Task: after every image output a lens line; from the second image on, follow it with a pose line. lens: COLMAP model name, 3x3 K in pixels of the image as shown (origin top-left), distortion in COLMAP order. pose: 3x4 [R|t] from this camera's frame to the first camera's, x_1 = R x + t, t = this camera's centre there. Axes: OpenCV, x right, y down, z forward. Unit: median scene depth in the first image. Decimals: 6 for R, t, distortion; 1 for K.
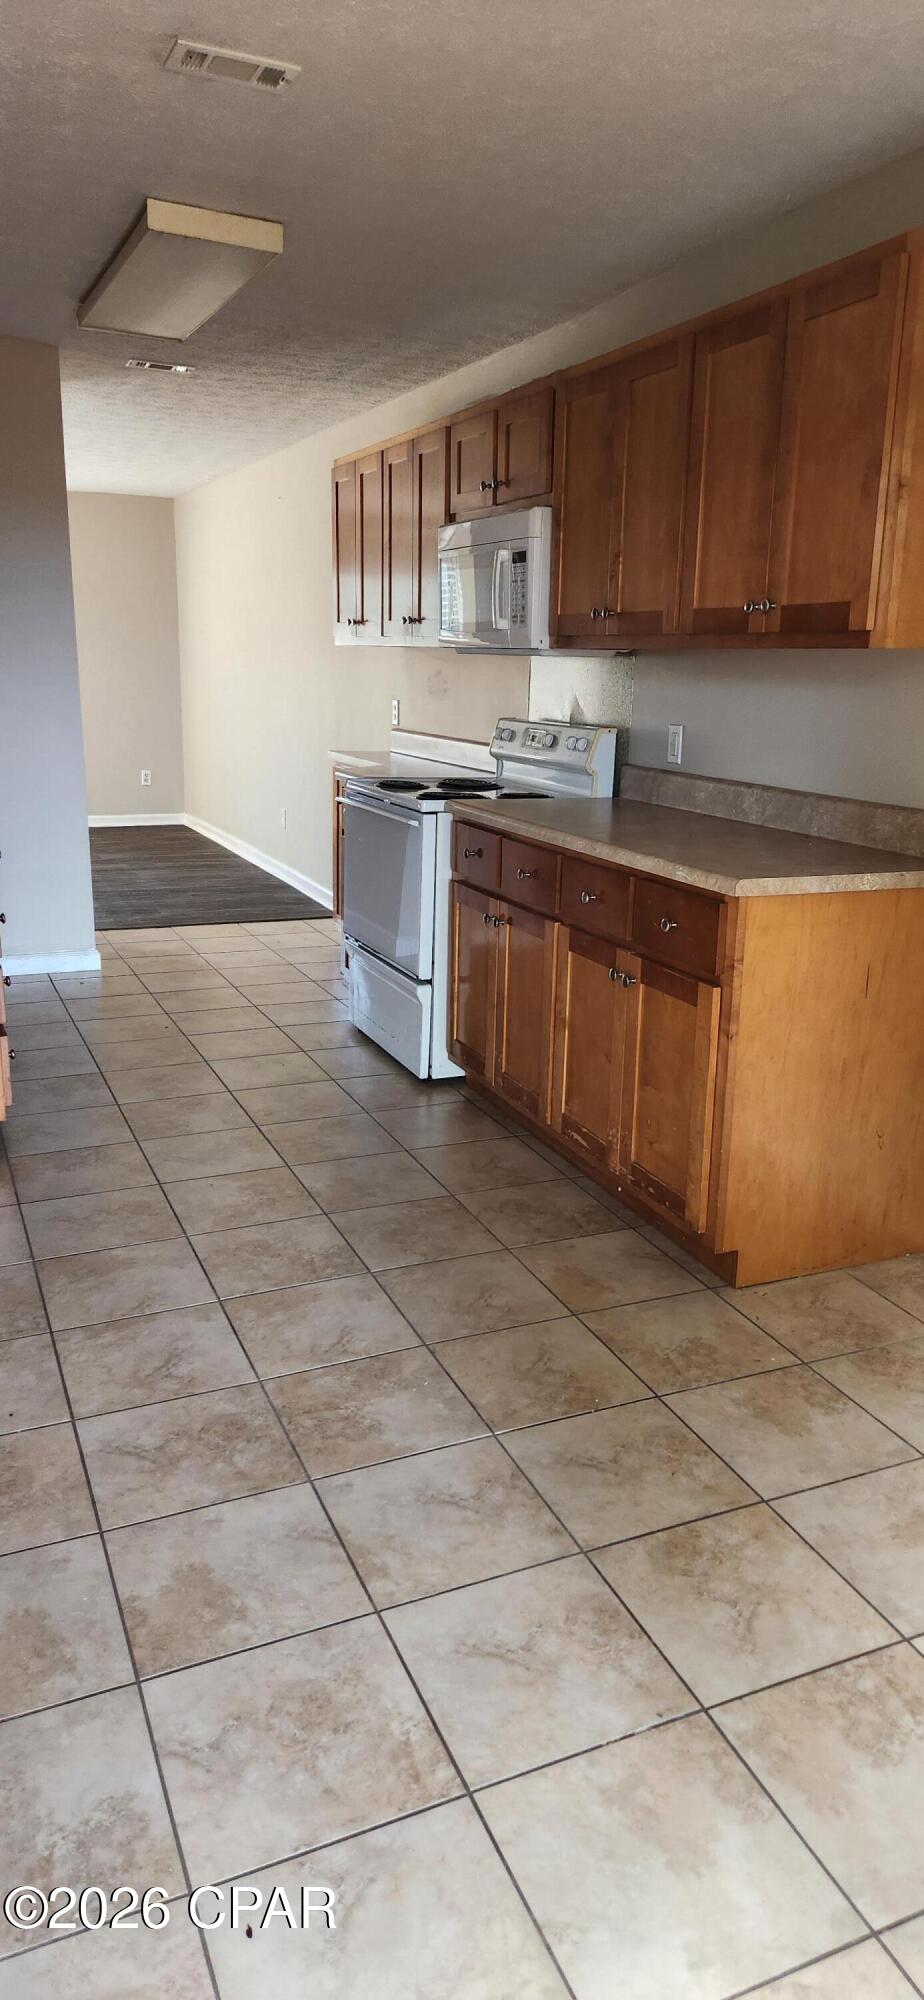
lens RADIAL K [[1315.2, 0, 463.3], [0, 1315.2, 996.1], [0, 0, 1]] dist [0.045618, 0.004139]
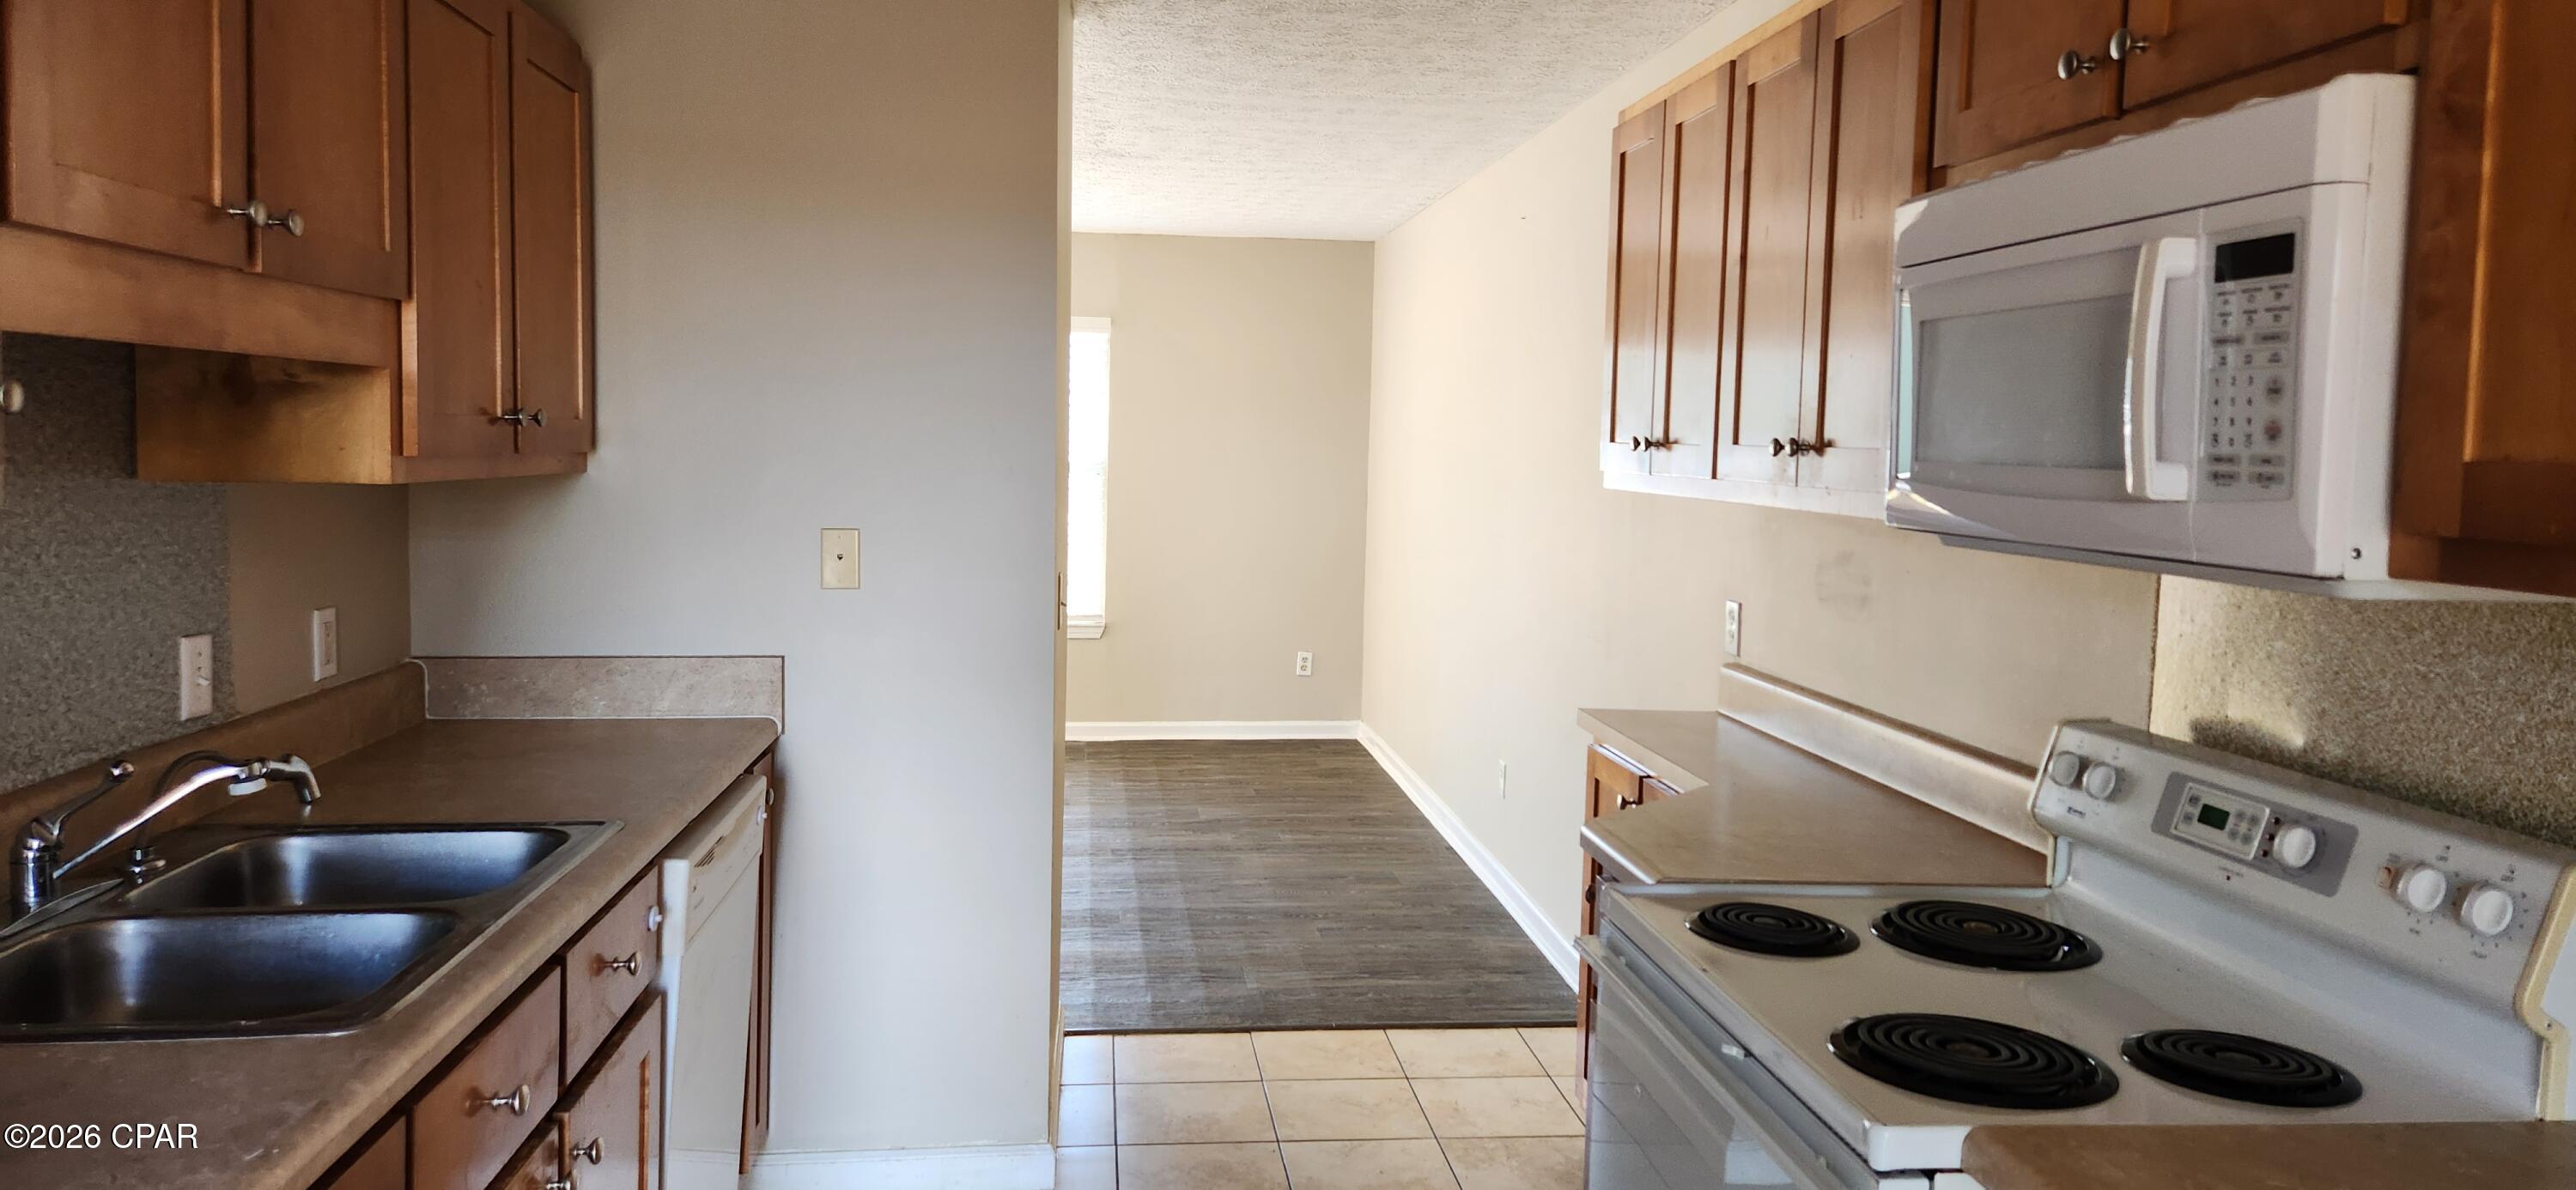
lens RADIAL K [[1693.9, 0, 1285.5], [0, 1693.9, 594.9], [0, 0, 1]] dist [0.045618, 0.004139]
pose [[0.957897, 0.022950, -0.286192, -0.034734], [-0.070339, 0.985182, -0.156425, -0.136133], [0.278361, 0.169970, 0.945317, 0.437311]]
